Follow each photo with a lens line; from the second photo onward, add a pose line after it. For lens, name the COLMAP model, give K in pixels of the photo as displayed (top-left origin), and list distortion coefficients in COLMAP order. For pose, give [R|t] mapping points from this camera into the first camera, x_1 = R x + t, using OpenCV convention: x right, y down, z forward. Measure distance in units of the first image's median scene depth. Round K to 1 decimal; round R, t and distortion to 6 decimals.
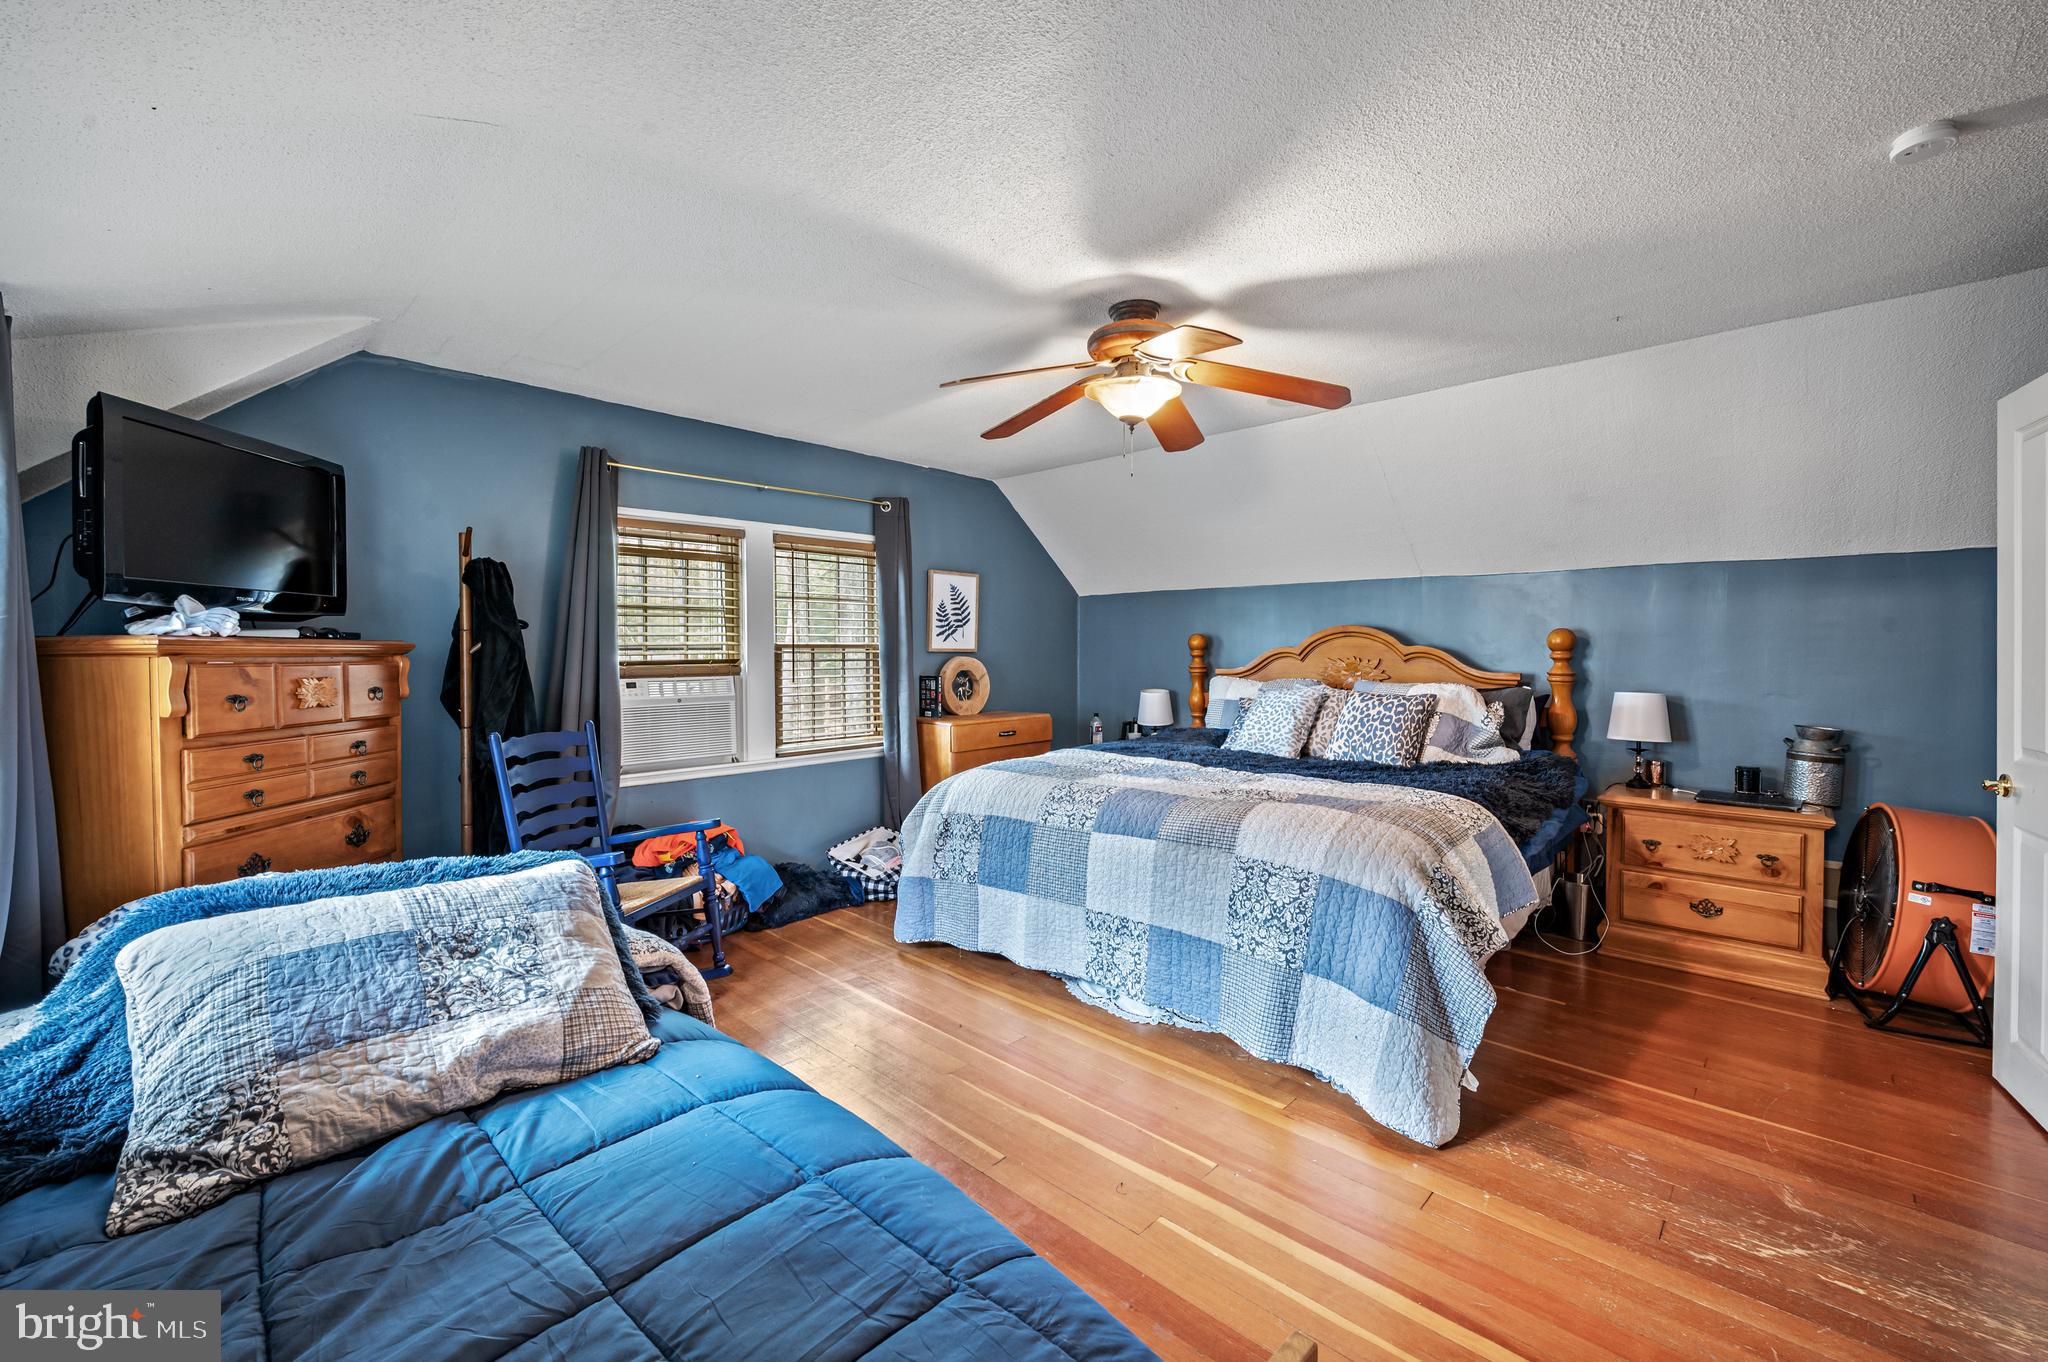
lens RADIAL K [[824.1, 0, 1033.0], [0, 824.1, 675.3], [0, 0, 1]] dist [-0.002912, -0.000443]
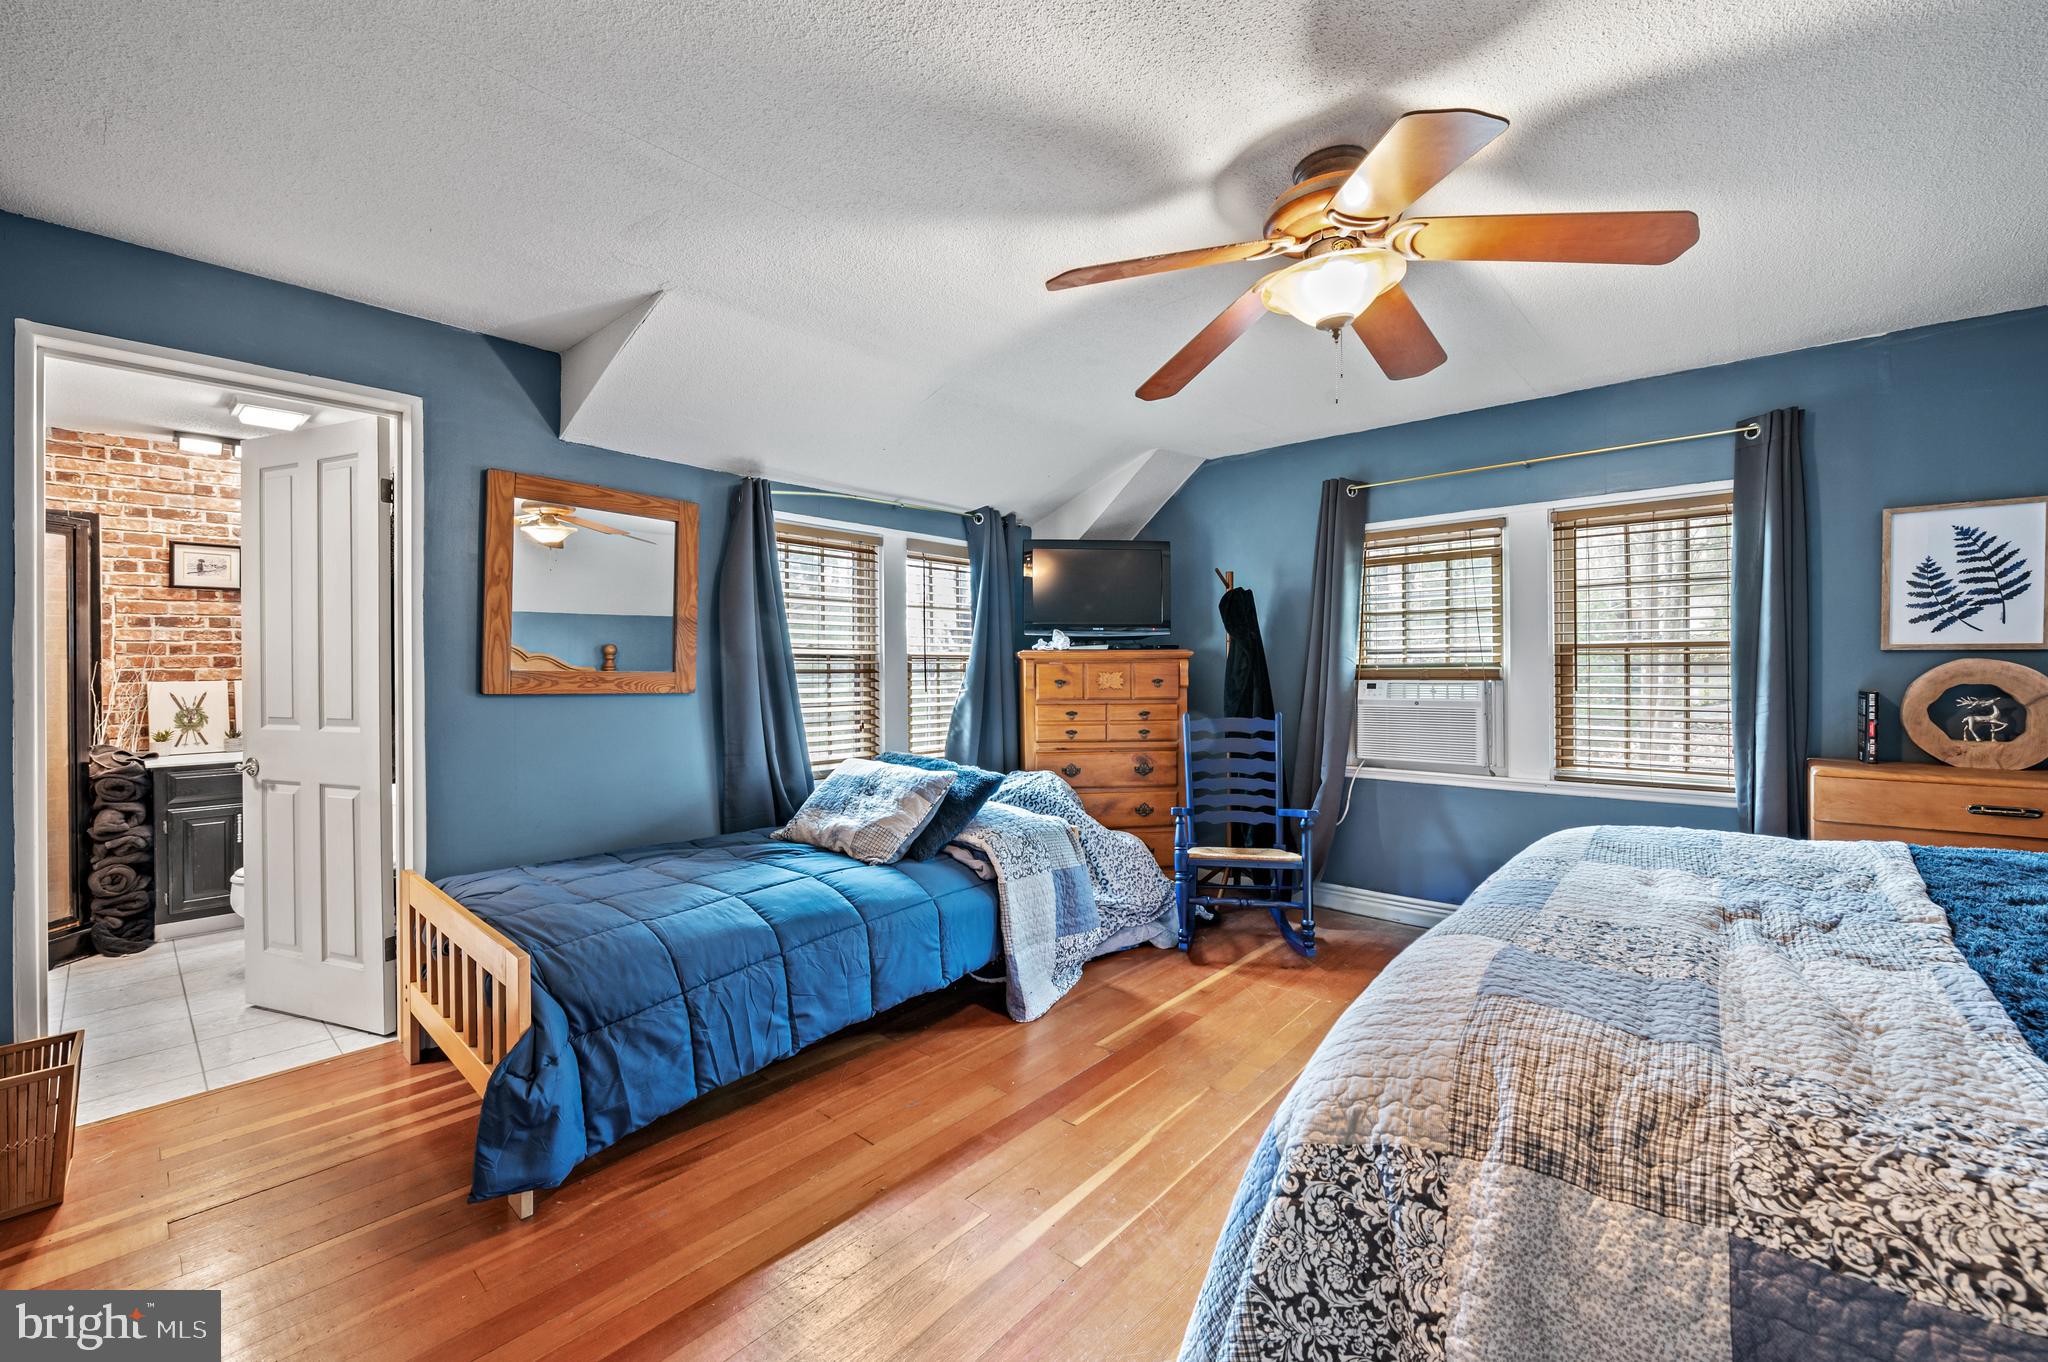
lens RADIAL K [[824.1, 0, 1033.0], [0, 824.1, 675.3], [0, 0, 1]] dist [-0.002912, -0.000443]
pose [[0.033768, 0.023950, -0.999143, 0.527390], [-0.016950, 0.999583, 0.023388, -0.017690], [0.999286, 0.016146, 0.034160, 0.462866]]
